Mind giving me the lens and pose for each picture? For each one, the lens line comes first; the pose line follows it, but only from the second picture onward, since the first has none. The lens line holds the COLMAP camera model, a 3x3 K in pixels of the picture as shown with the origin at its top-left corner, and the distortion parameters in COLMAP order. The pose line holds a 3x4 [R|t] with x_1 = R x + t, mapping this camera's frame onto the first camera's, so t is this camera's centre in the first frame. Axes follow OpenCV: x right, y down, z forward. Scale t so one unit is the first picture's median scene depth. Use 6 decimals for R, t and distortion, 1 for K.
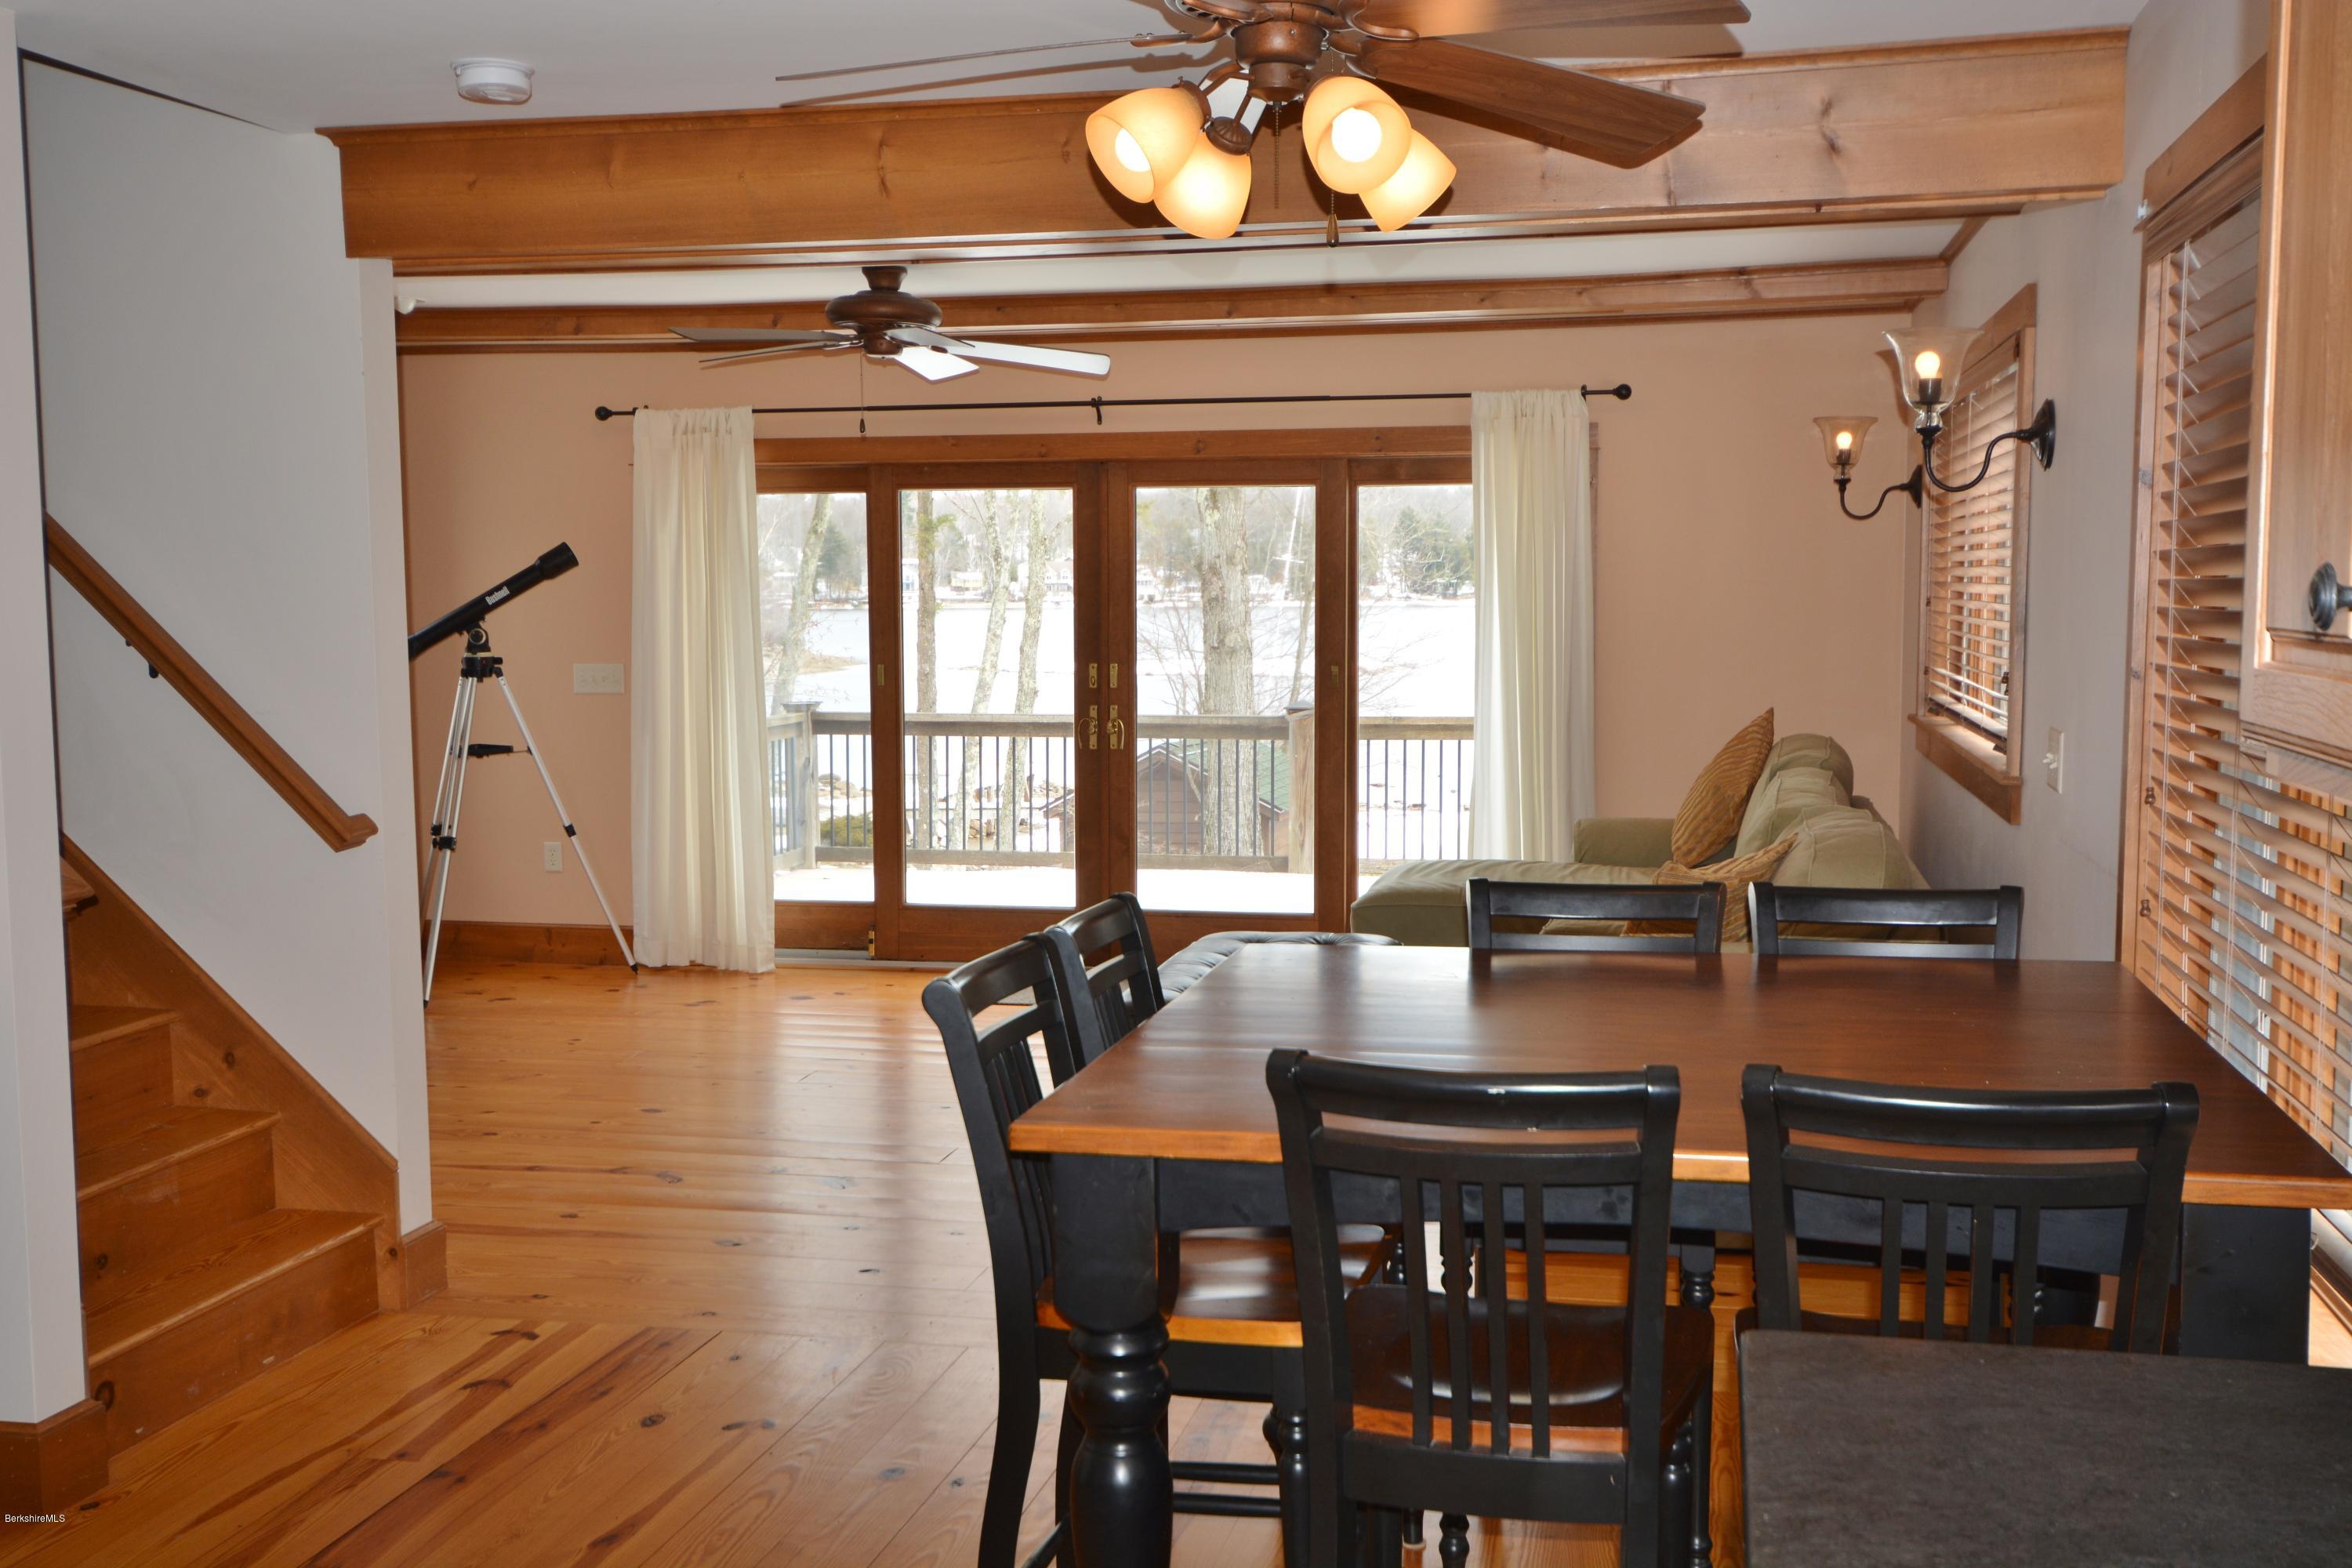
lens RADIAL K [[2415.0, 0, 1176.0], [0, 2415.0, 784.0], [0, 0, 1]] dist [0.107449, 0.003752]
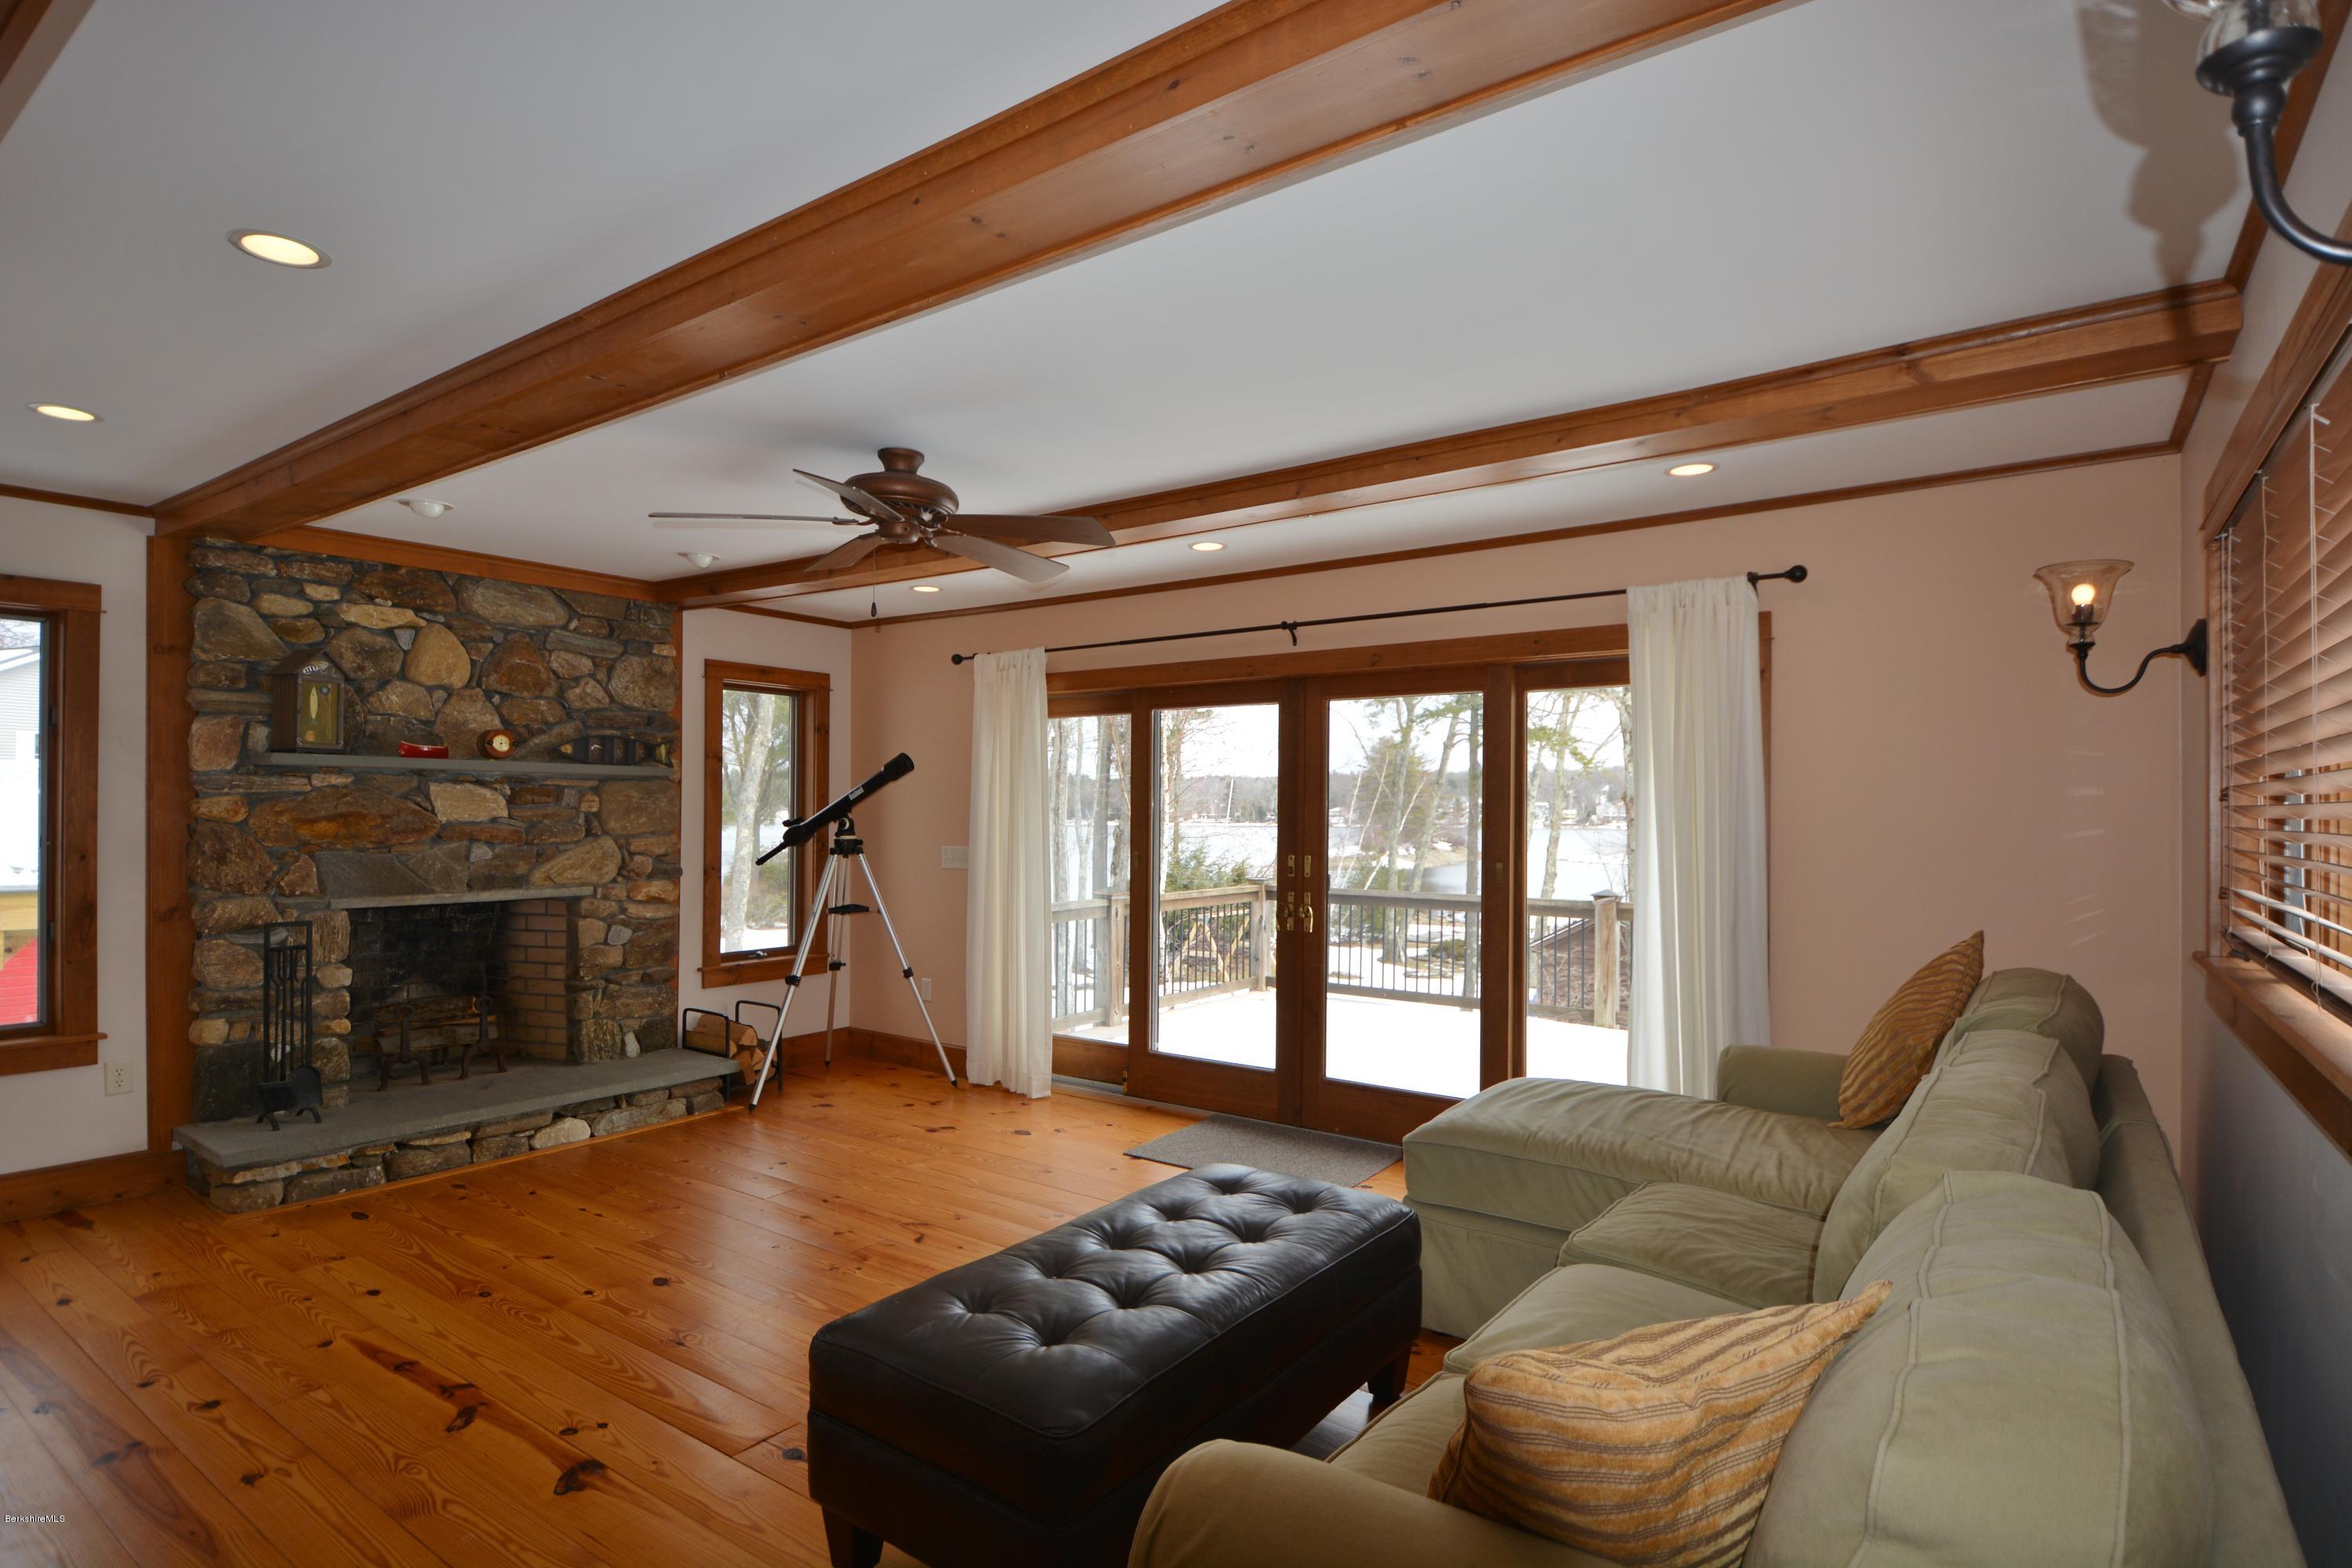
lens RADIAL K [[1190.3, 0, 1187.9], [0, 1190.3, 803.5], [0, 0, 1]] dist [0.054543, -0.046005]
pose [[0.921429, 0.008339, -0.388458, 0.147316], [-0.044457, 0.995467, -0.084082, -0.026054], [0.385995, 0.094745, 0.917622, 0.494434]]
